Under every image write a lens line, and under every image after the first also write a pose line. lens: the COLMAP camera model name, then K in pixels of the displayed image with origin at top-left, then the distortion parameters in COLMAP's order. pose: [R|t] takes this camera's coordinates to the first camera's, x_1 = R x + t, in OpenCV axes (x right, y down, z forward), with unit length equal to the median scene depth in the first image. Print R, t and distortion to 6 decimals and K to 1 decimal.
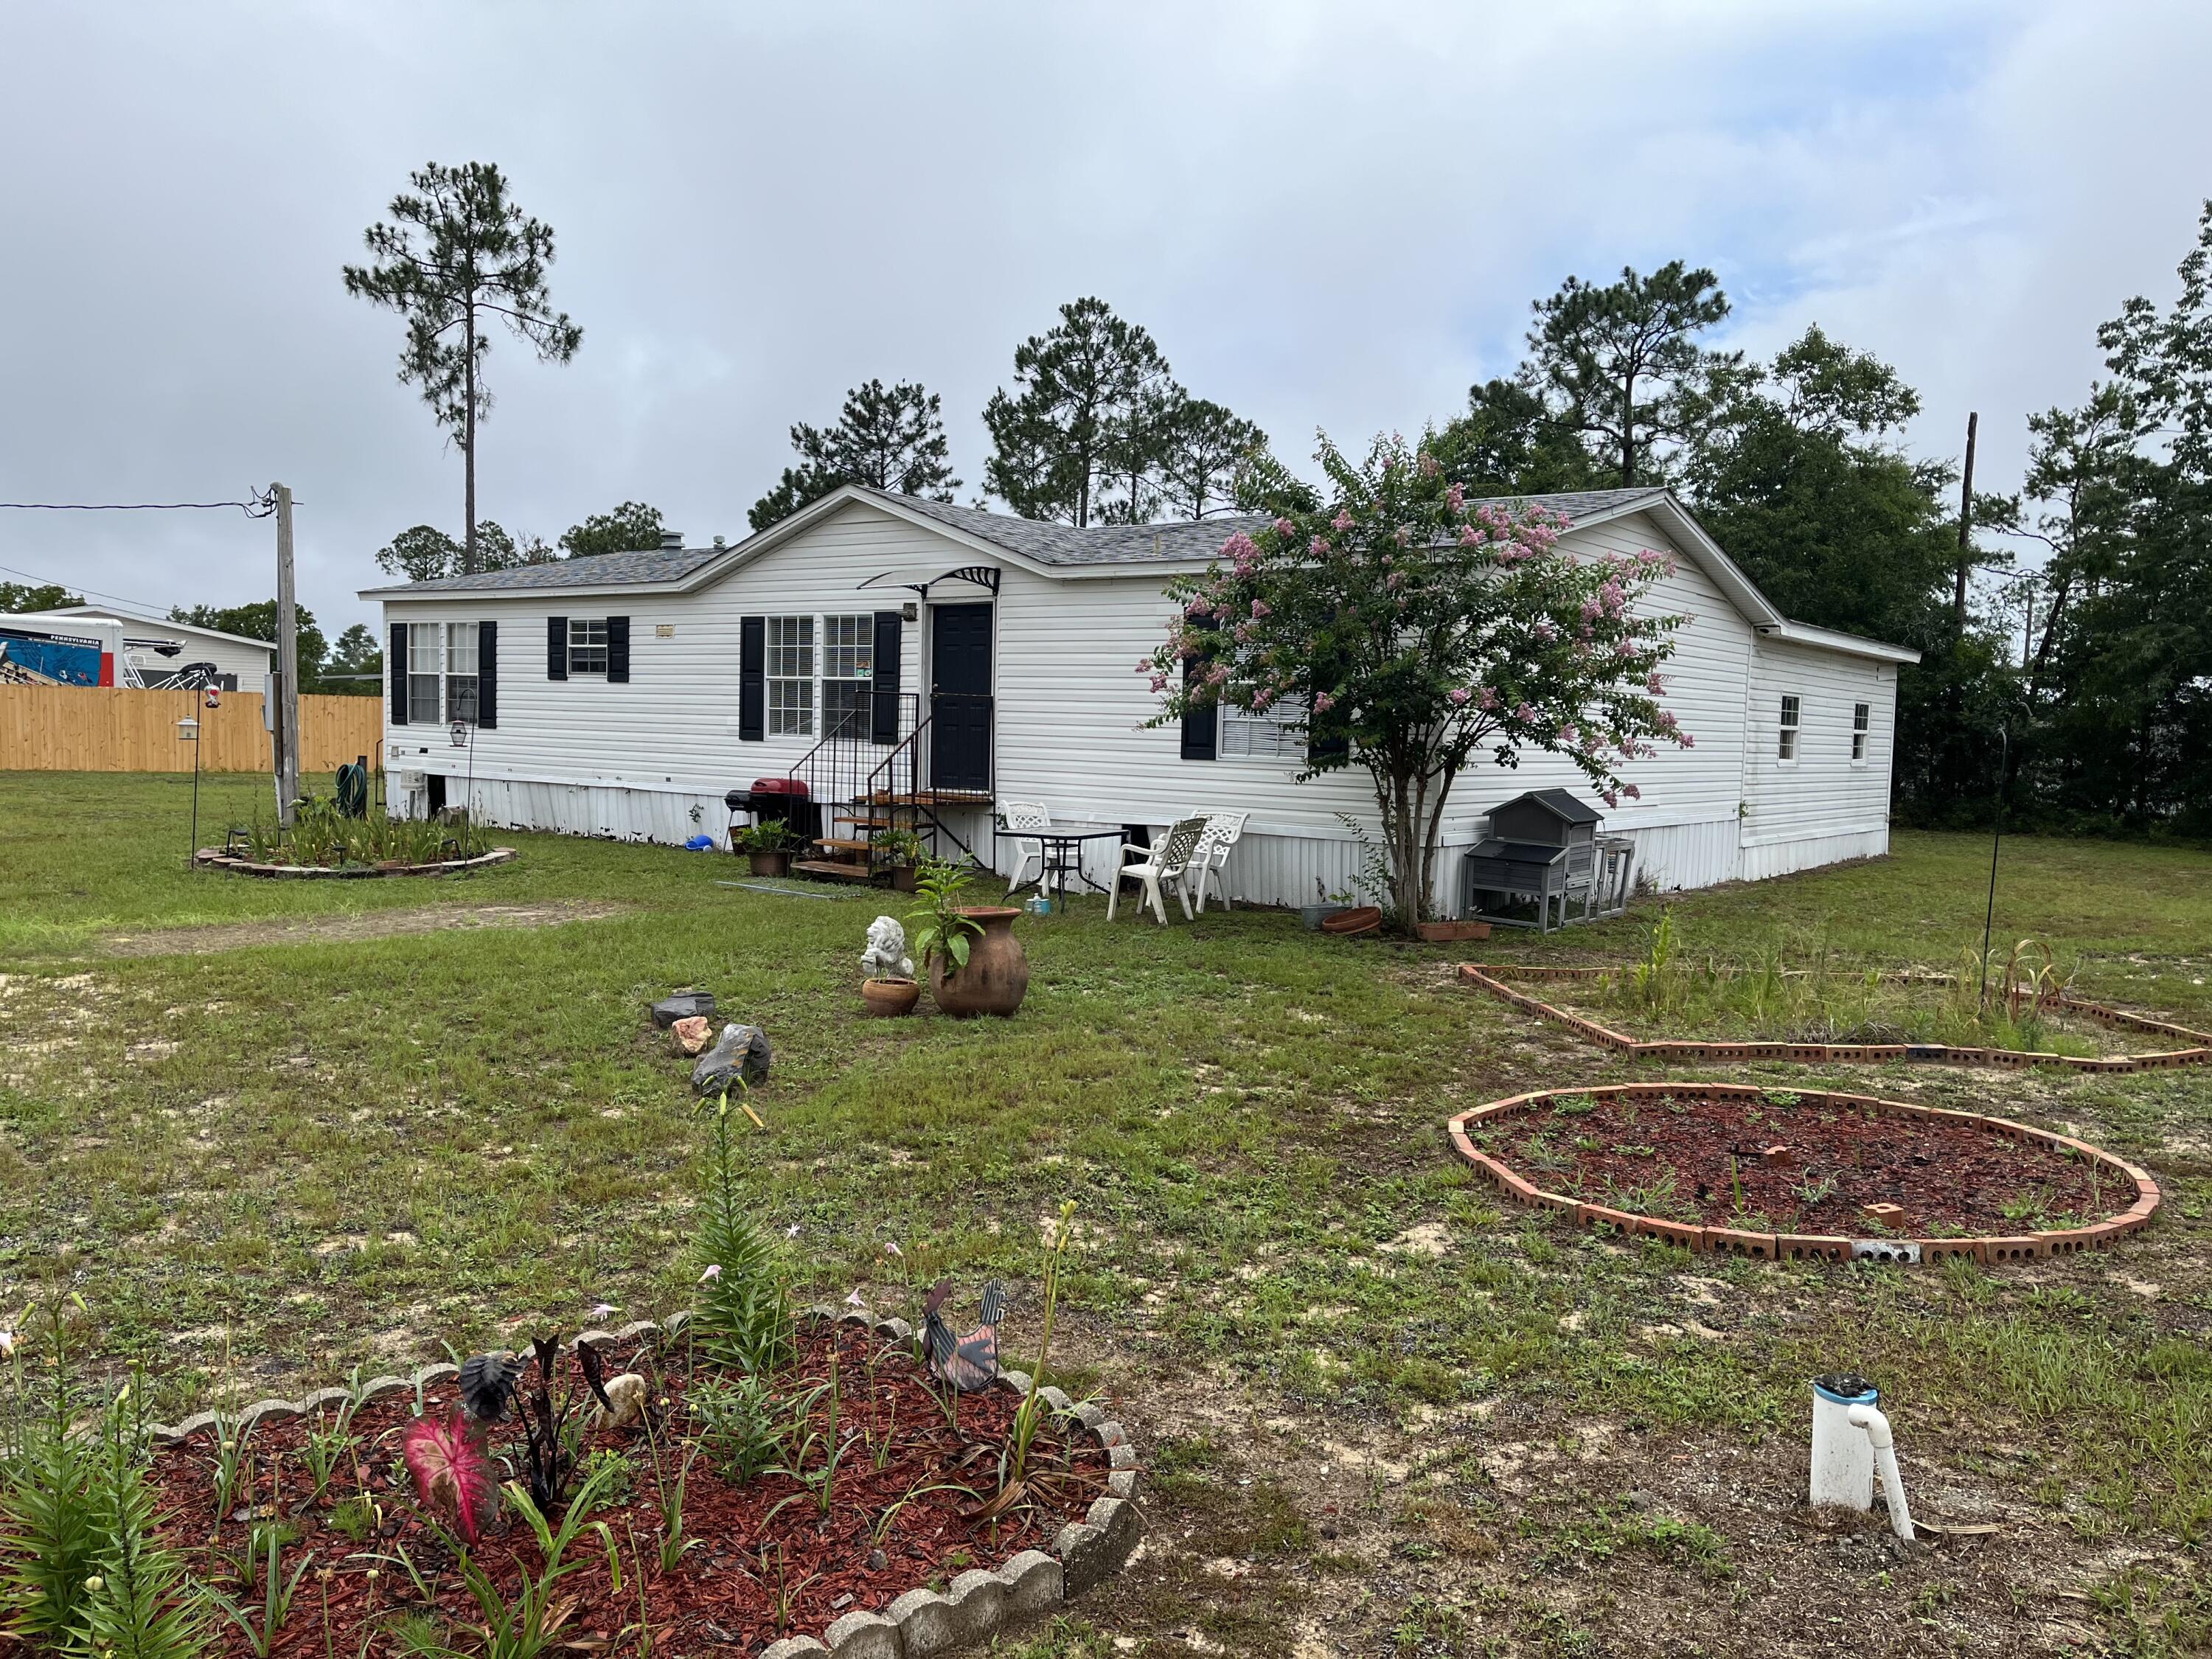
lens RADIAL K [[1672.0, 0, 1103.0], [0, 1672.0, 846.2], [0, 0, 1]] dist [0.042381, -0.028179]
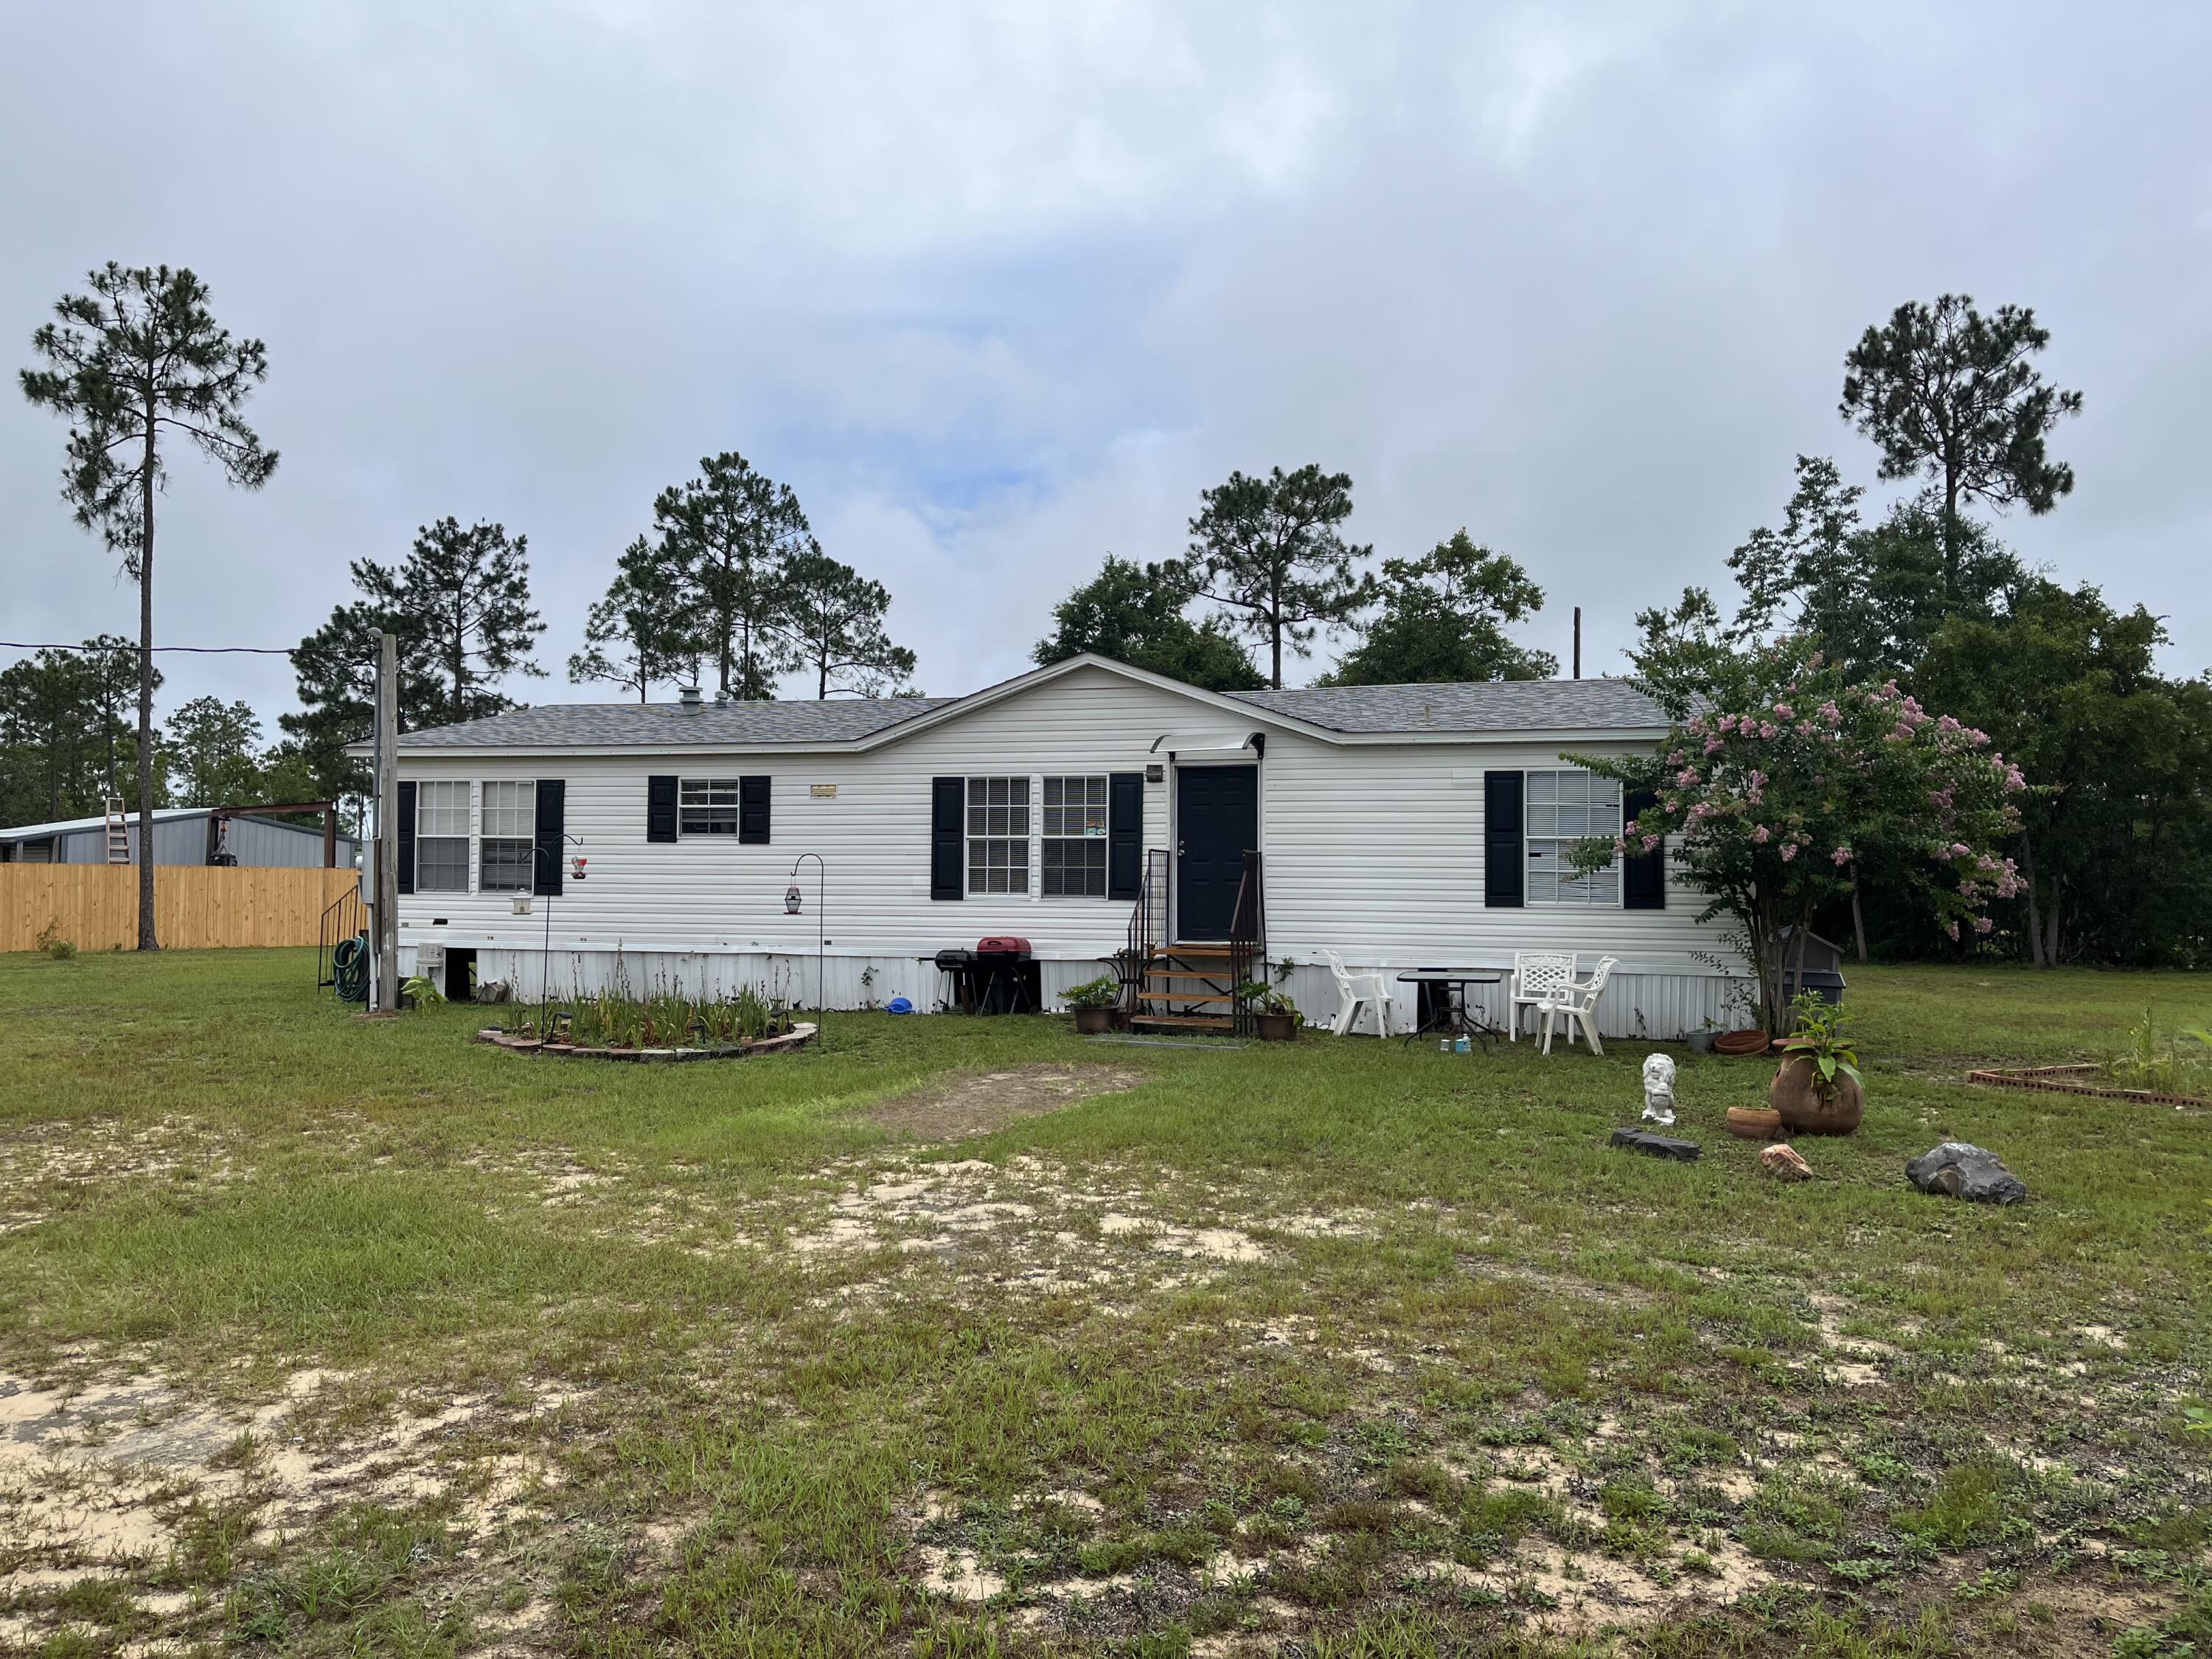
lens RADIAL K [[1672.0, 0, 1113.5], [0, 1672.0, 825.0], [0, 0, 1]] dist [0.042381, -0.028179]
pose [[0.934774, -0.007918, 0.355156, -0.392079], [0.043630, 0.994742, -0.092655, -0.009334], [-0.352555, 0.102107, 0.930204, 0.030604]]
